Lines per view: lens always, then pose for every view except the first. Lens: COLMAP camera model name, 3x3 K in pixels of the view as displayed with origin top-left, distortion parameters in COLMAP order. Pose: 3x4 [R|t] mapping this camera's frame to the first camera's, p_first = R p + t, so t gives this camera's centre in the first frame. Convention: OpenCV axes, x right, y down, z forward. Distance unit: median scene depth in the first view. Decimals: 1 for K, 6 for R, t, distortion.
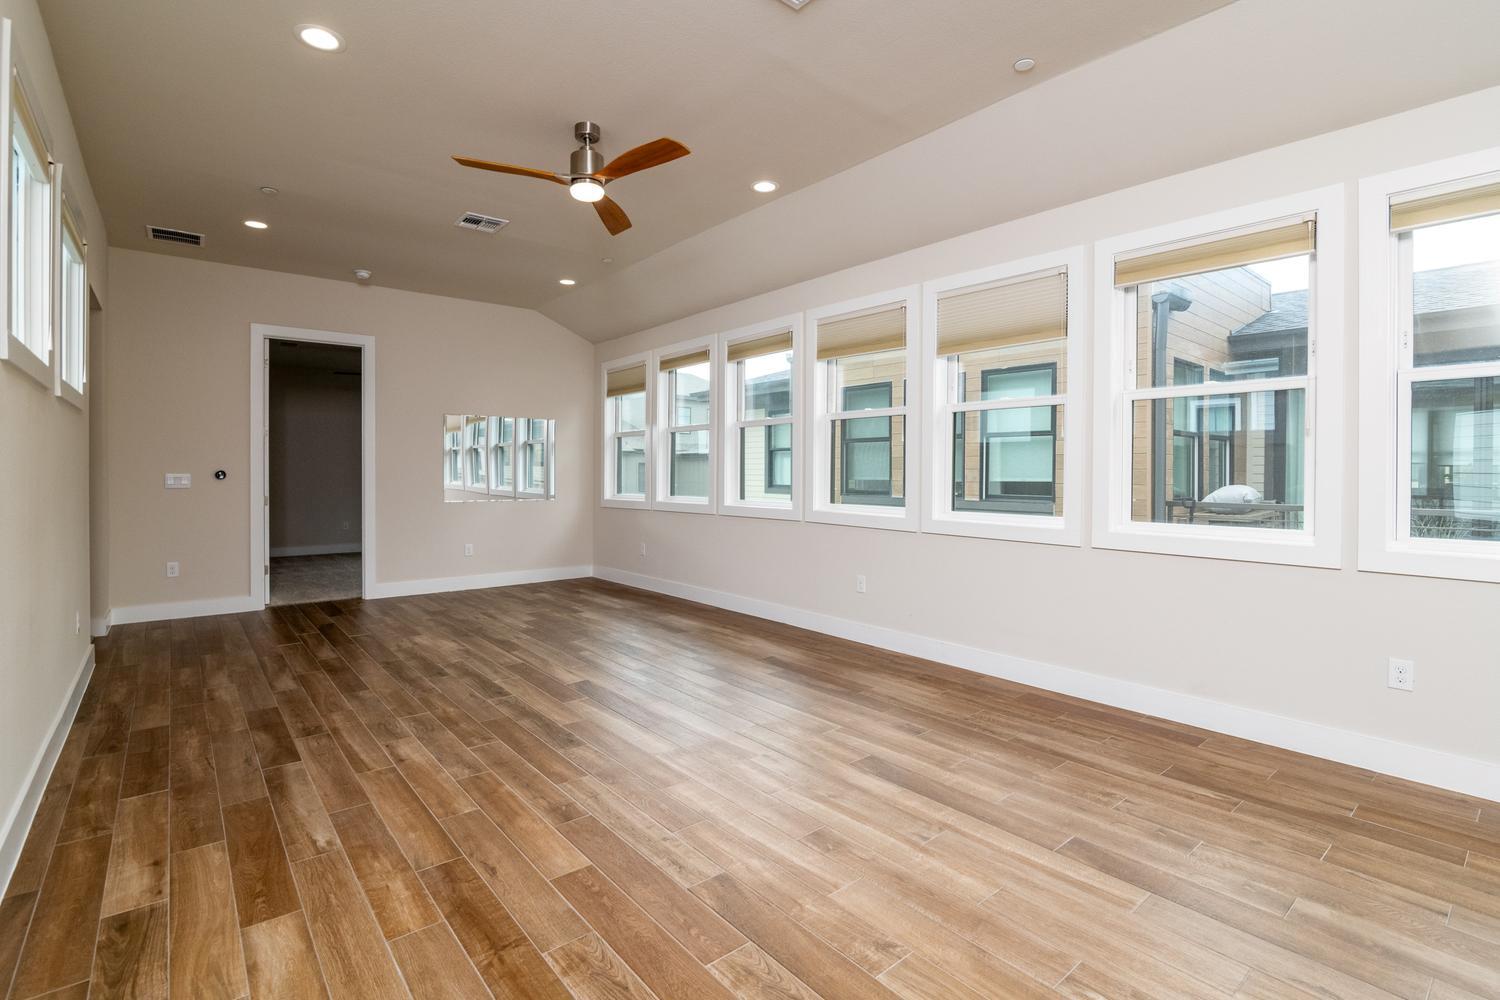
lens RADIAL K [[697.9, 0, 748.8], [0, 697.9, 470.4], [0, 0, 1]] dist [0.000144, -0.000256]
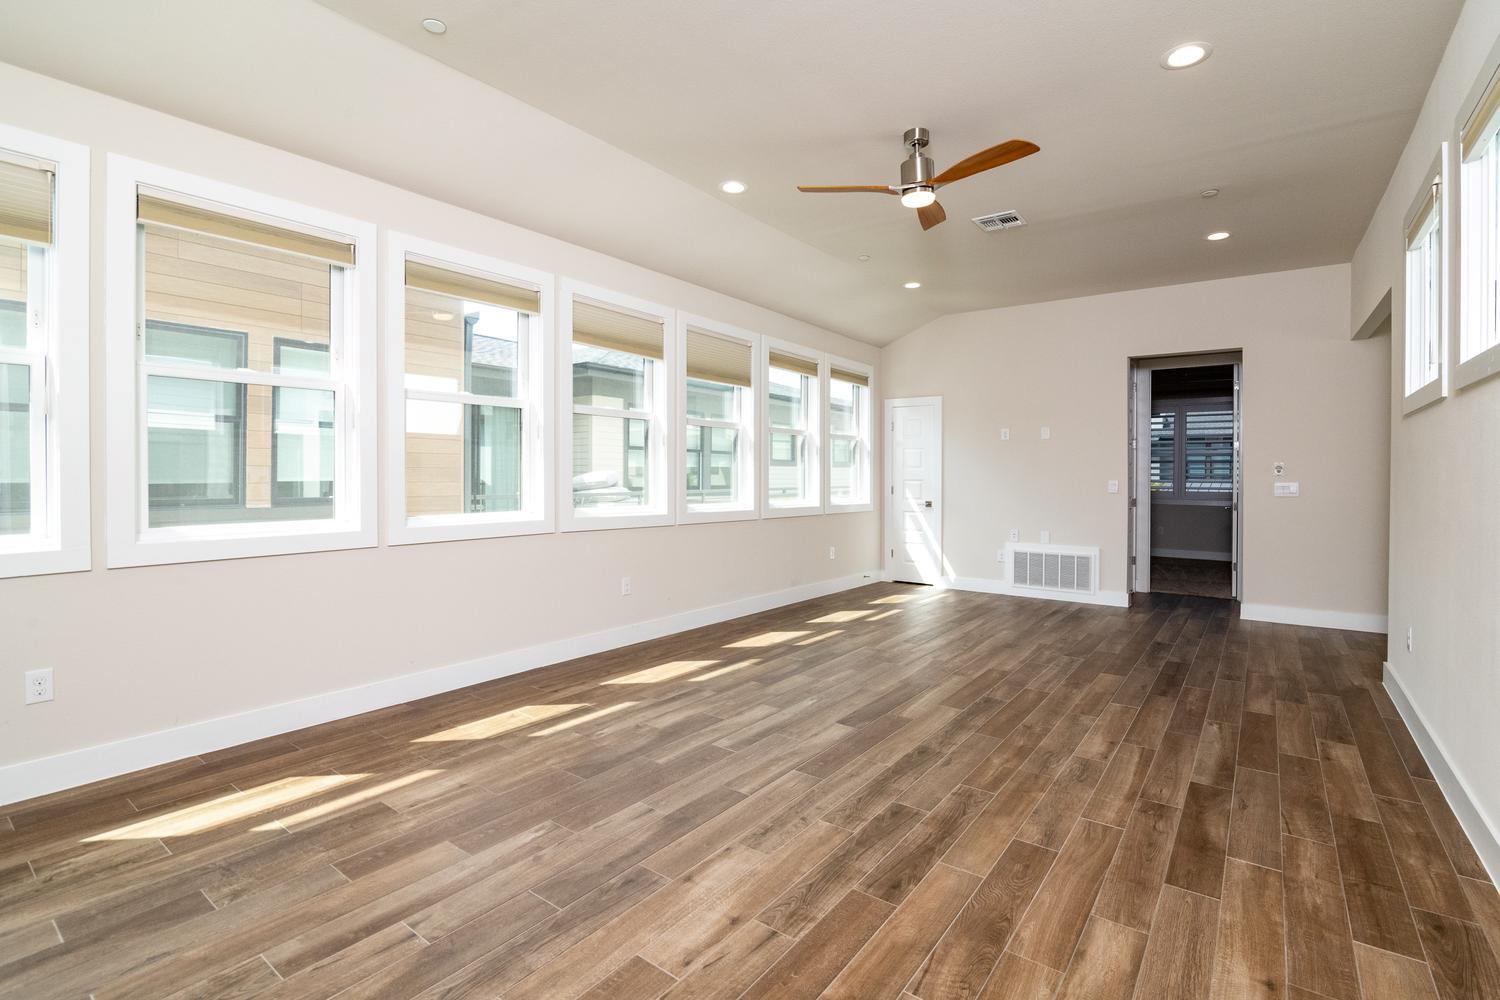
lens RADIAL K [[697.9, 0, 748.8], [0, 697.9, 470.4], [0, 0, 1]] dist [0.000144, -0.000256]
pose [[-0.237527, 0.000581, 0.971381, -1.298621], [-0.011325, 0.999930, -0.003367, 0.001369], [-0.971315, -0.011800, -0.237504, 1.658293]]
